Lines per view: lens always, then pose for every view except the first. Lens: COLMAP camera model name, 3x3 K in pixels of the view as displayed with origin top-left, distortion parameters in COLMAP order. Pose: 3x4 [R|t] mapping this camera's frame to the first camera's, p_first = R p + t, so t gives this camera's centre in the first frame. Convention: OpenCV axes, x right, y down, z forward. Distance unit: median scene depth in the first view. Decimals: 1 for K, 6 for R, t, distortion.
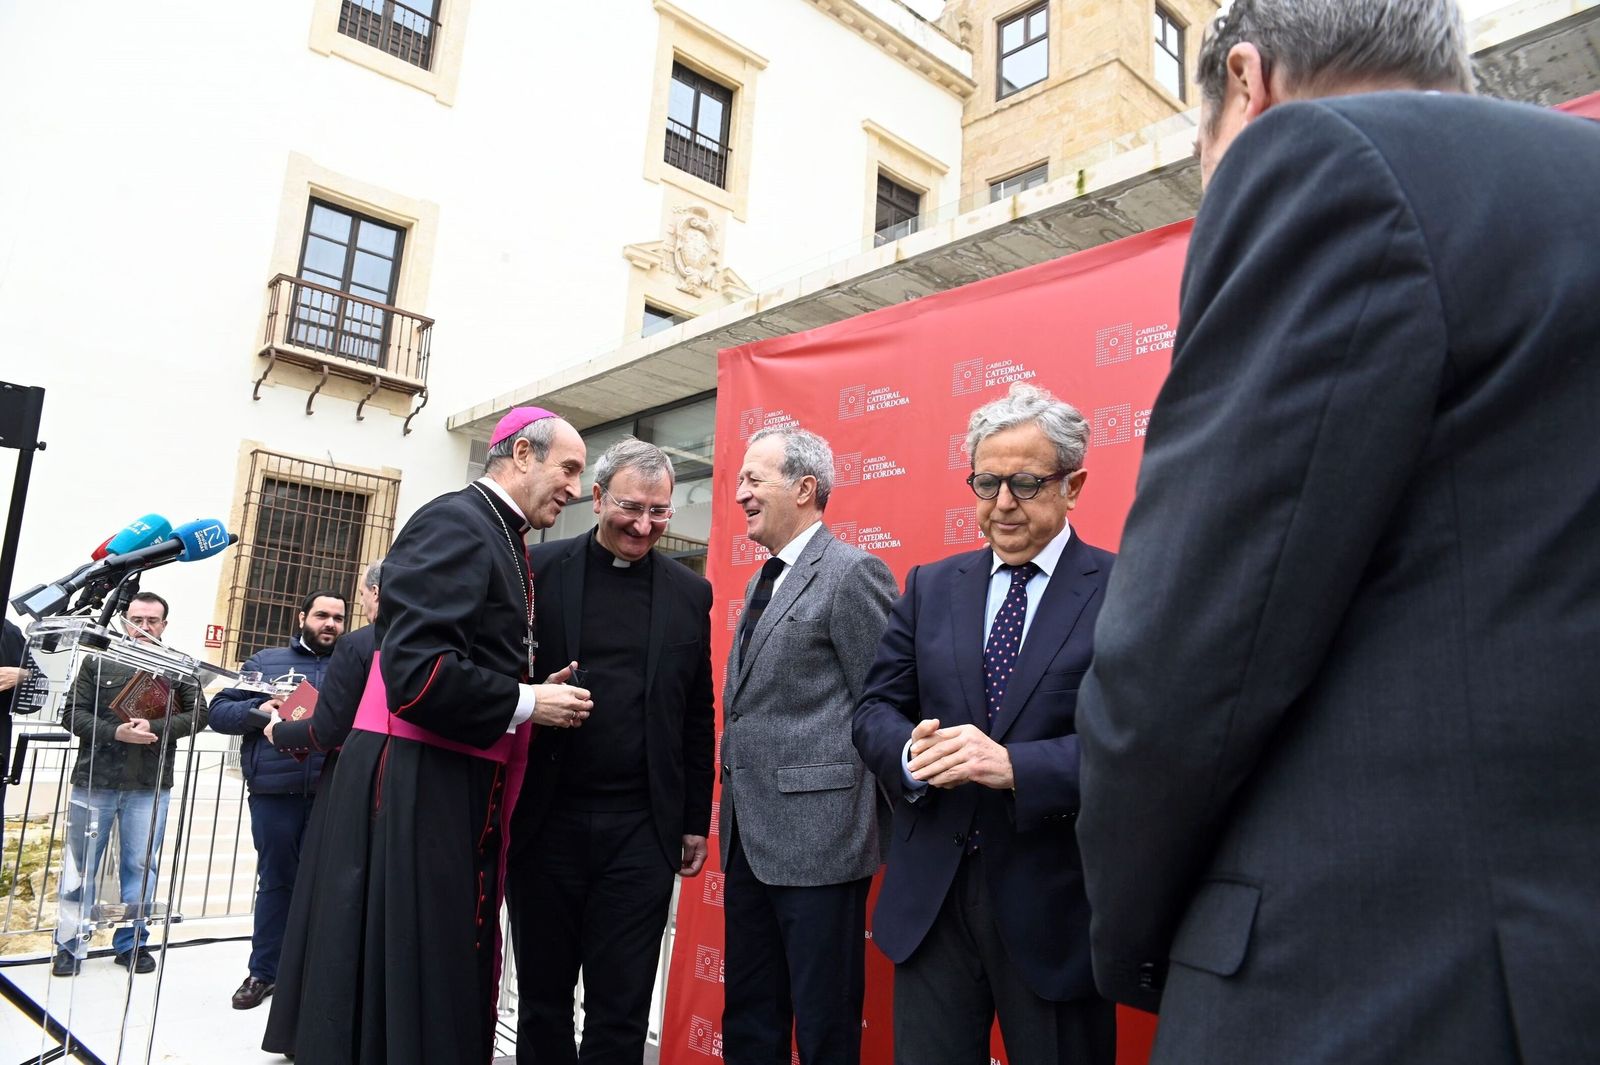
lens RADIAL K [[1083.7, 0, 789.5], [0, 1083.7, 518.8], [0, 0, 1]] dist [-0.078255, 0.054300]
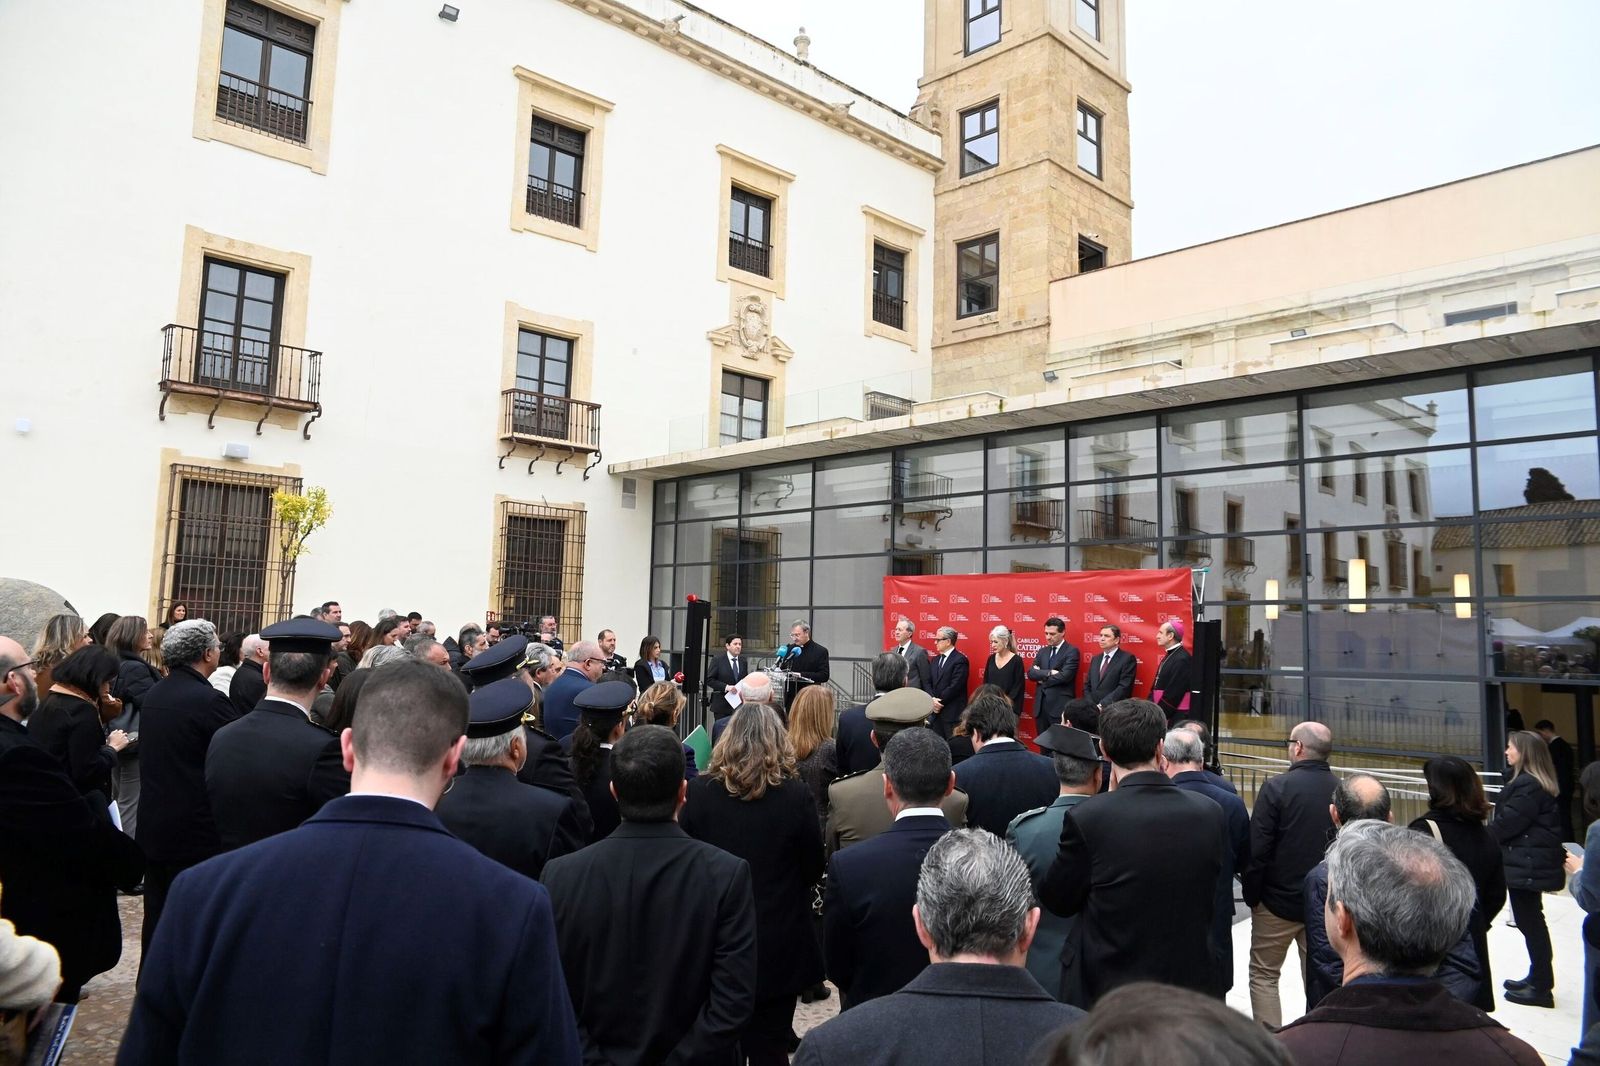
lens RADIAL K [[1083.7, 0, 814.8], [0, 1083.7, 519.1], [0, 0, 1]] dist [-0.078255, 0.054300]
pose [[0.998330, -0.033954, 0.046743, -0.077089], [0.029871, 0.995896, 0.085429, -0.109376], [-0.049452, -0.083890, 0.995247, -0.428082]]
